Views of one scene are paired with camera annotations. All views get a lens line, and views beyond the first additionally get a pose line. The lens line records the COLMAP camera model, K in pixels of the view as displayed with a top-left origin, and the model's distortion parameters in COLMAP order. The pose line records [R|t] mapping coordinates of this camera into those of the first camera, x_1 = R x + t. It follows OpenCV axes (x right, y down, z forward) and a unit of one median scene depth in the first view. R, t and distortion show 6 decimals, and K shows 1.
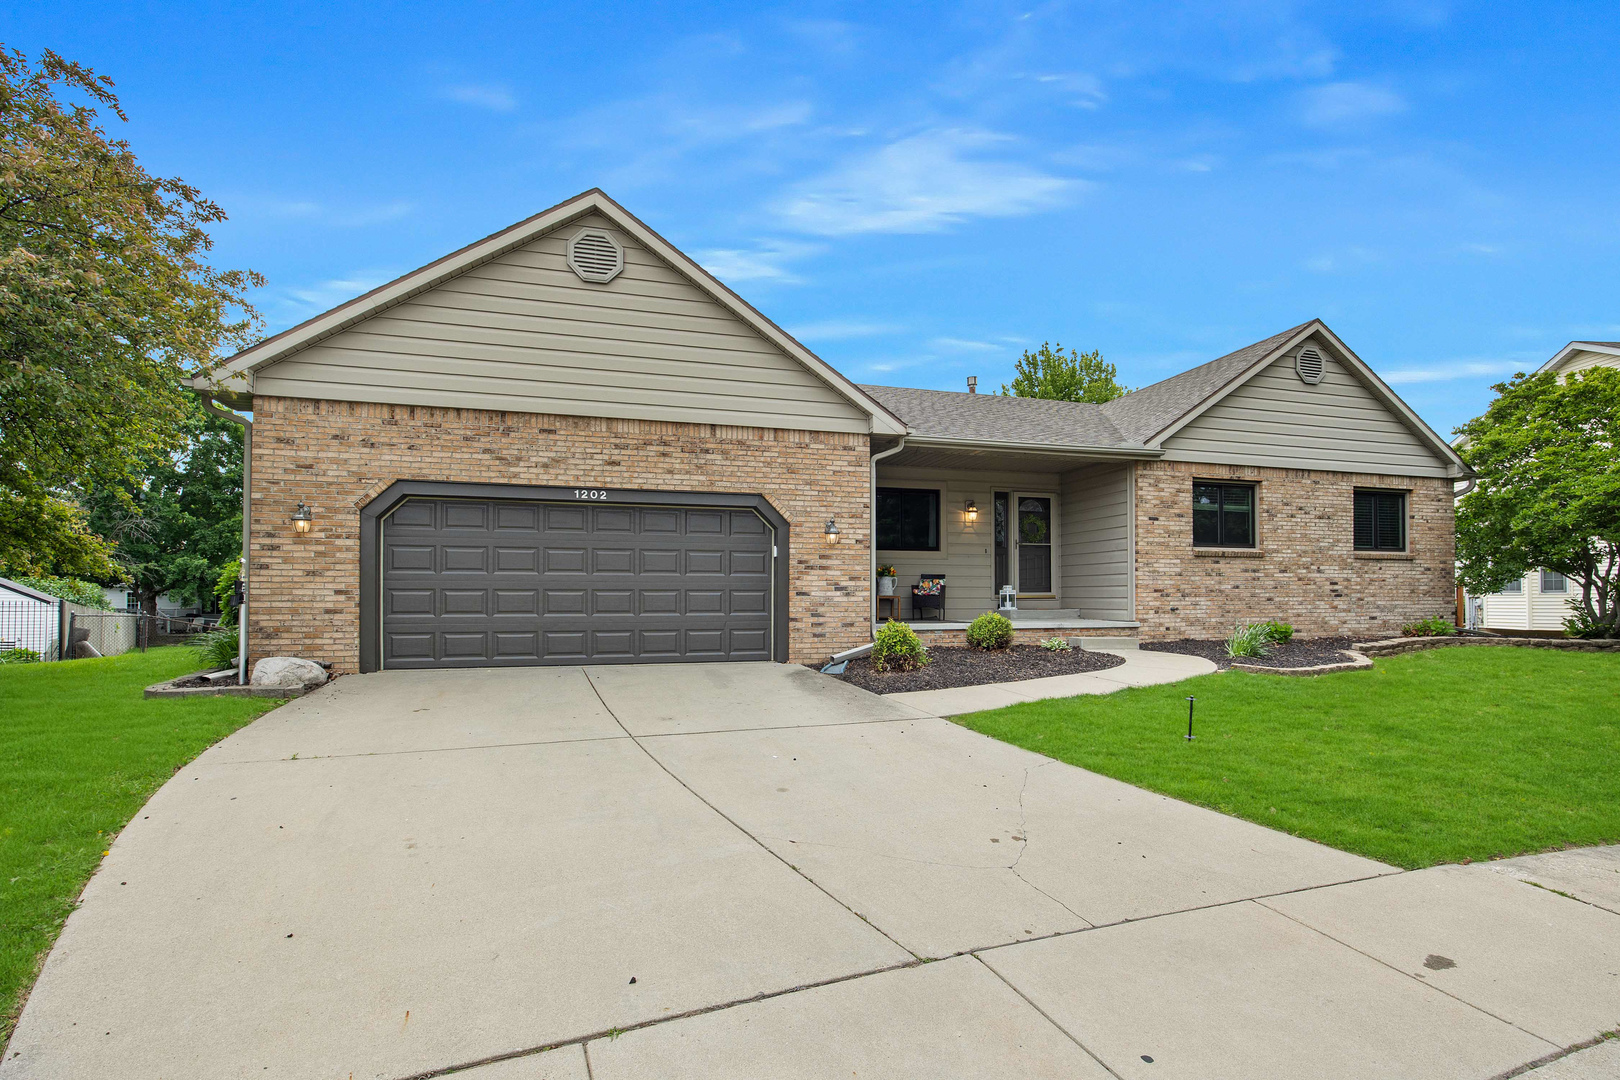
lens RADIAL K [[715.2, 0, 836.2], [0, 715.2, 593.0], [0, 0, 1]] dist [-0.013816, 0.000334]
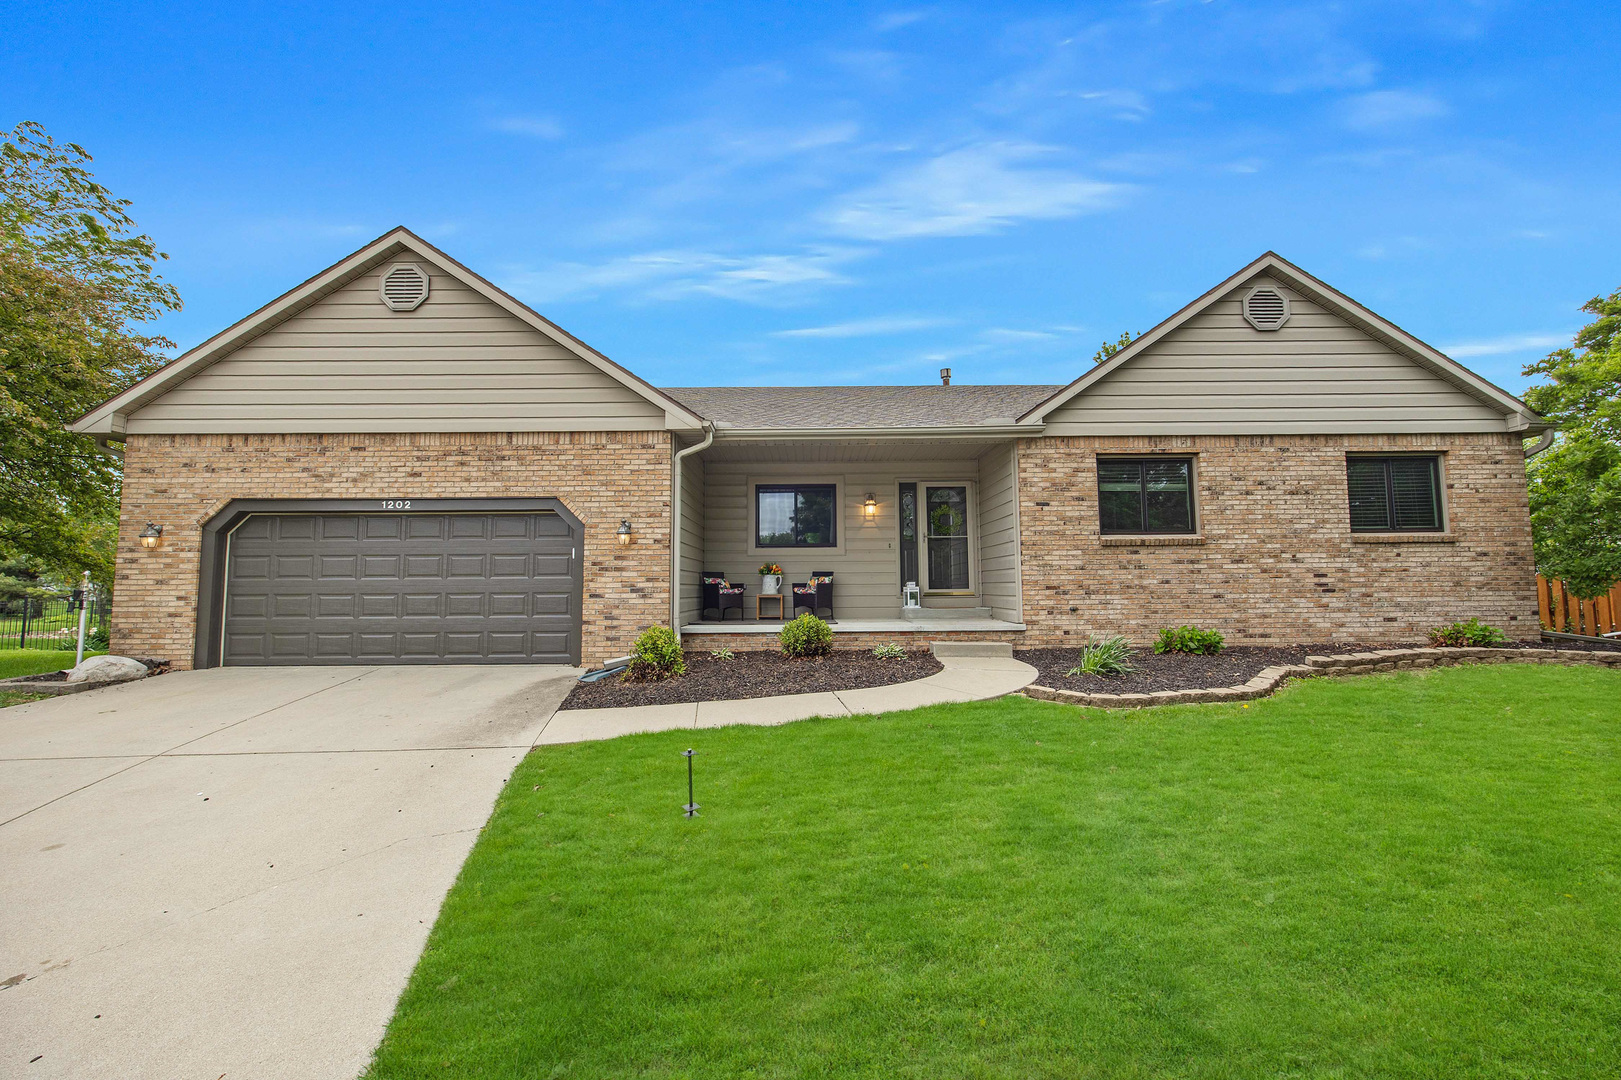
lens RADIAL K [[628.2, 0, 827.5], [0, 628.2, 542.5], [0, 0, 1]] dist [-0.005106, 0.001571]
pose [[0.963557, -0.026674, -0.266168, 0.394465], [0.009295, 0.997754, -0.066341, -0.009668], [0.267340, 0.061449, 0.961641, 0.202542]]
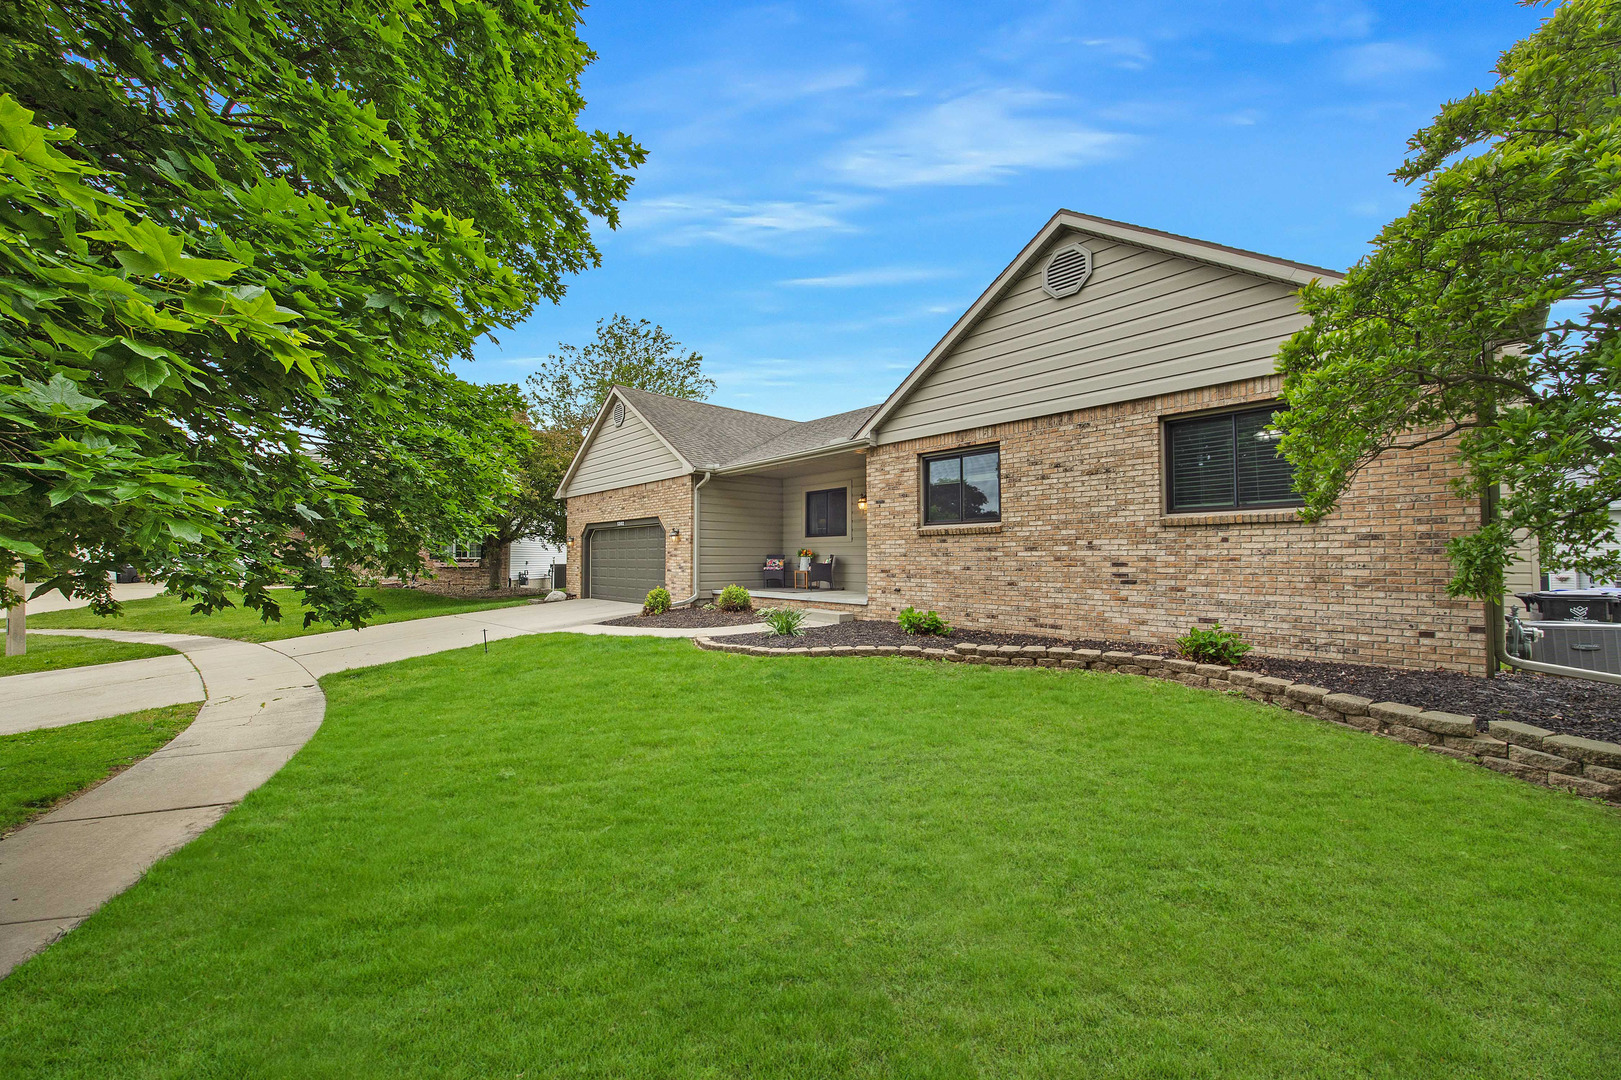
lens RADIAL K [[628.2, 0, 819.3], [0, 628.2, 545.6], [0, 0, 1]] dist [-0.005106, 0.001571]
pose [[0.449172, -0.017616, -0.893272, 1.219713], [0.007065, 0.999844, -0.016164, -0.026289], [0.893418, 0.000949, 0.449226, 0.508481]]
